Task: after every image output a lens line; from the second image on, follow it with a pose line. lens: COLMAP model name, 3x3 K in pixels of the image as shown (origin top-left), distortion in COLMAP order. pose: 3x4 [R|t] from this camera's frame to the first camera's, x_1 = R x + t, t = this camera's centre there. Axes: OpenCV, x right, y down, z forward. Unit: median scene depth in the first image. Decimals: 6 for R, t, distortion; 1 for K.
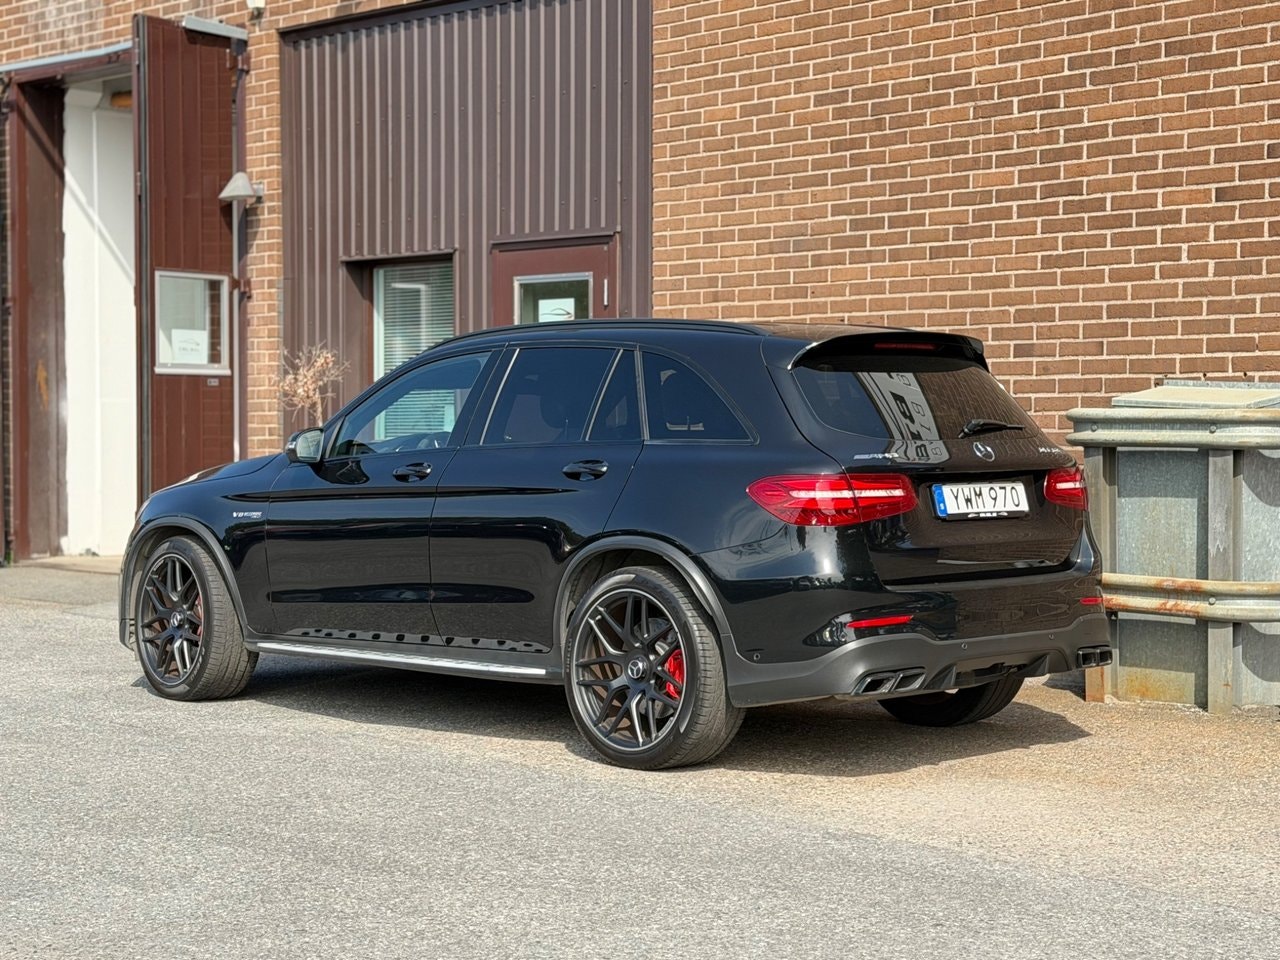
lens RADIAL K [[2389.9, 0, 640.0], [0, 2389.9, 480.0], [0, 0, 1]] dist [0.183414, -0.159423]
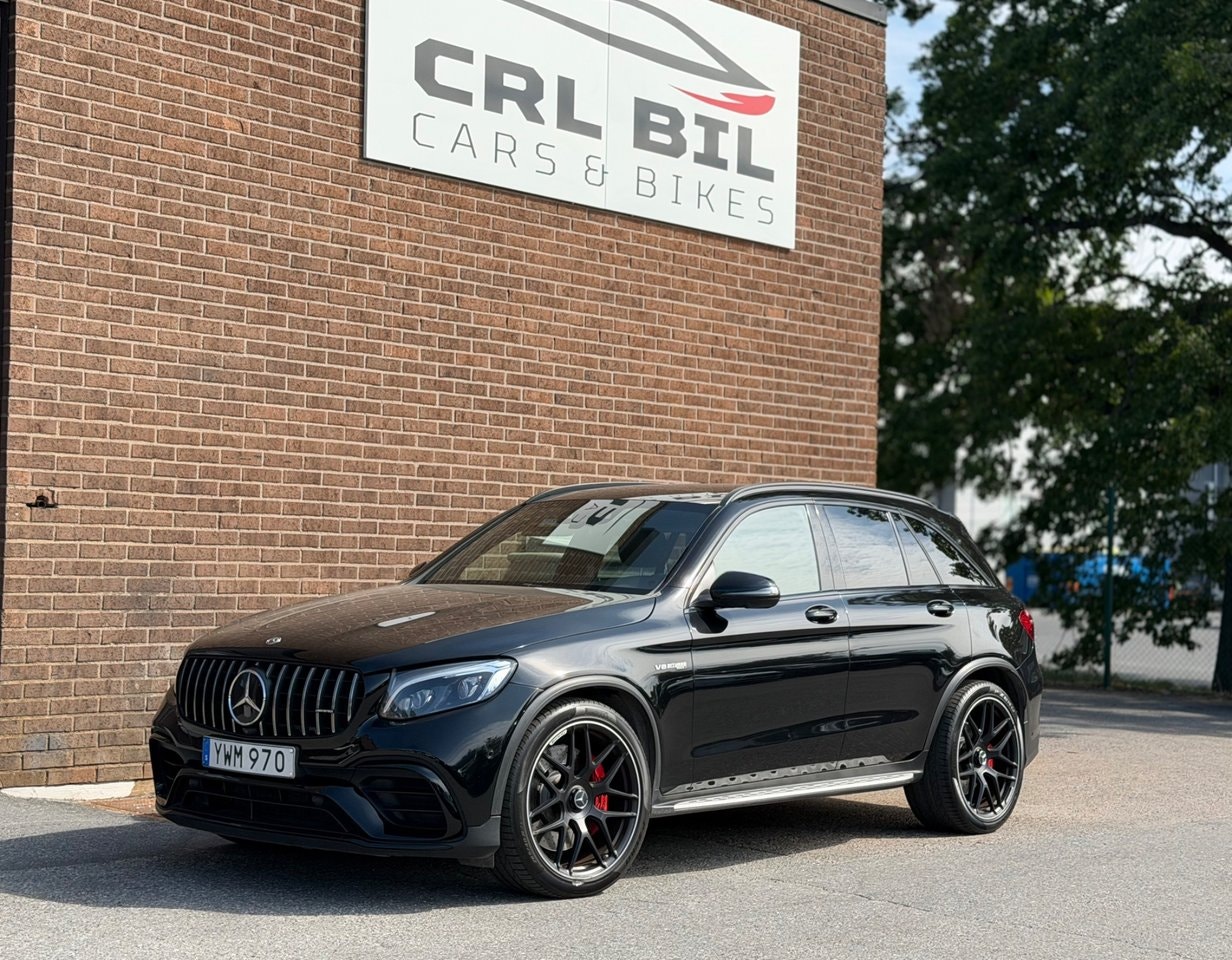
lens RADIAL K [[1995.6, 0, 612.3], [0, 1995.6, 511.2], [0, 0, 1]] dist [0.137092, -0.016209]
pose [[-0.084187, 0.023900, 0.996163, -0.837868], [0.001364, 0.999714, -0.023870, -0.024420], [-0.996449, -0.000650, -0.084196, 0.989120]]
